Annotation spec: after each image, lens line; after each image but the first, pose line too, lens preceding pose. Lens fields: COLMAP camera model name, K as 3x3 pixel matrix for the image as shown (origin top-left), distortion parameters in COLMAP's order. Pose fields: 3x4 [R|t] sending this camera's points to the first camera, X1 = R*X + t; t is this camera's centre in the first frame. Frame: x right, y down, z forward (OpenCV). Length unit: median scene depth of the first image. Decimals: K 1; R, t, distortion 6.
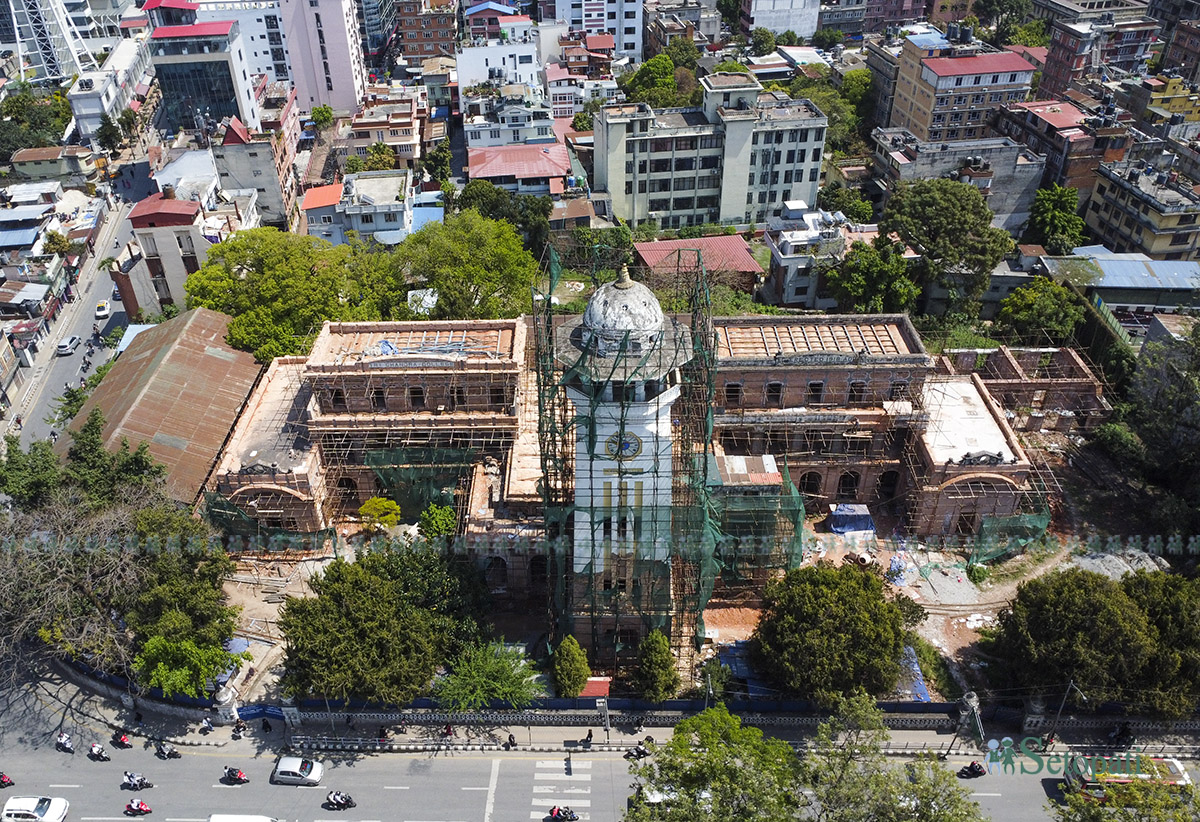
lens RADIAL K [[971.2, 0, 561.0], [0, 971.2, 411.7], [0, 0, 1]] dist [0.006623, 0.000844]
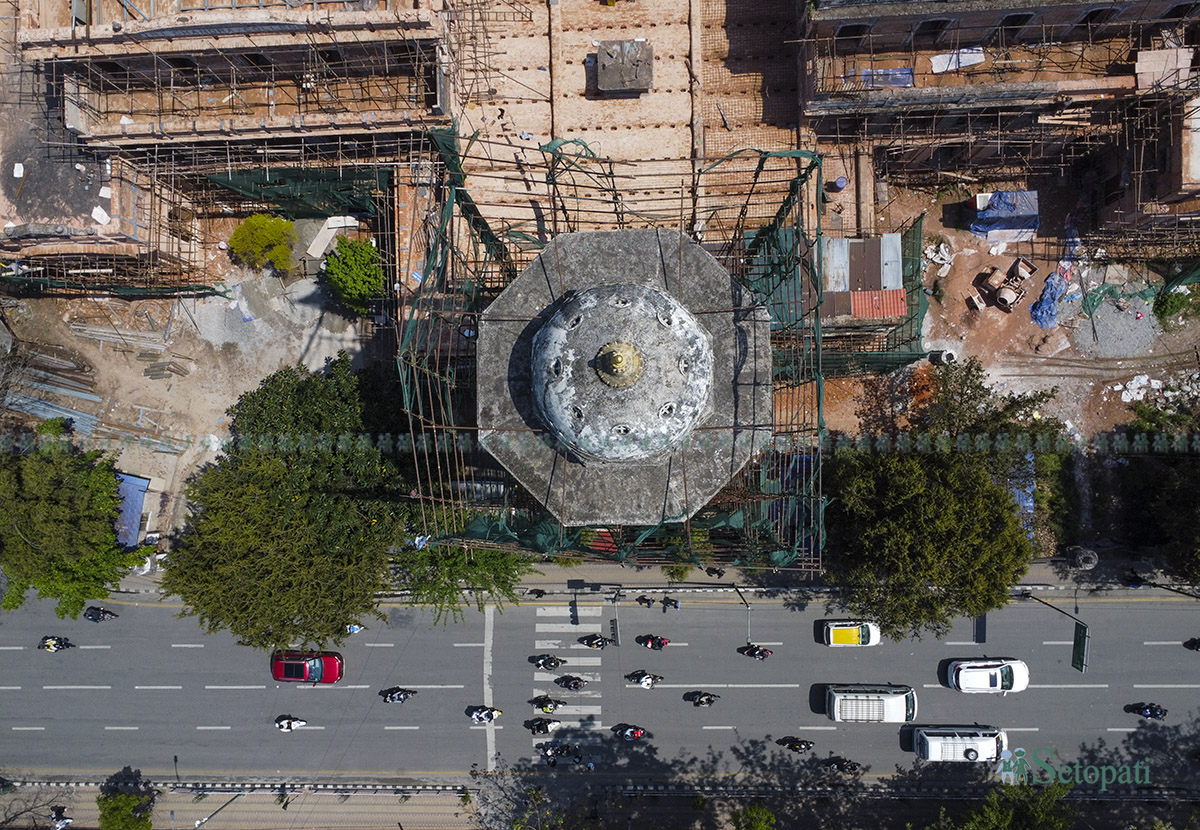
lens RADIAL K [[932.0, 0, 600.0], [0, 932.0, 415.0], [0, 0, 1]] dist [0.009740, 0.003815]
pose [[0.998775, -0.039479, -0.029832, 0.043036], [0.046966, 0.566539, 0.822696, -0.284593], [-0.015578, -0.823089, 0.567699, 0.482762]]
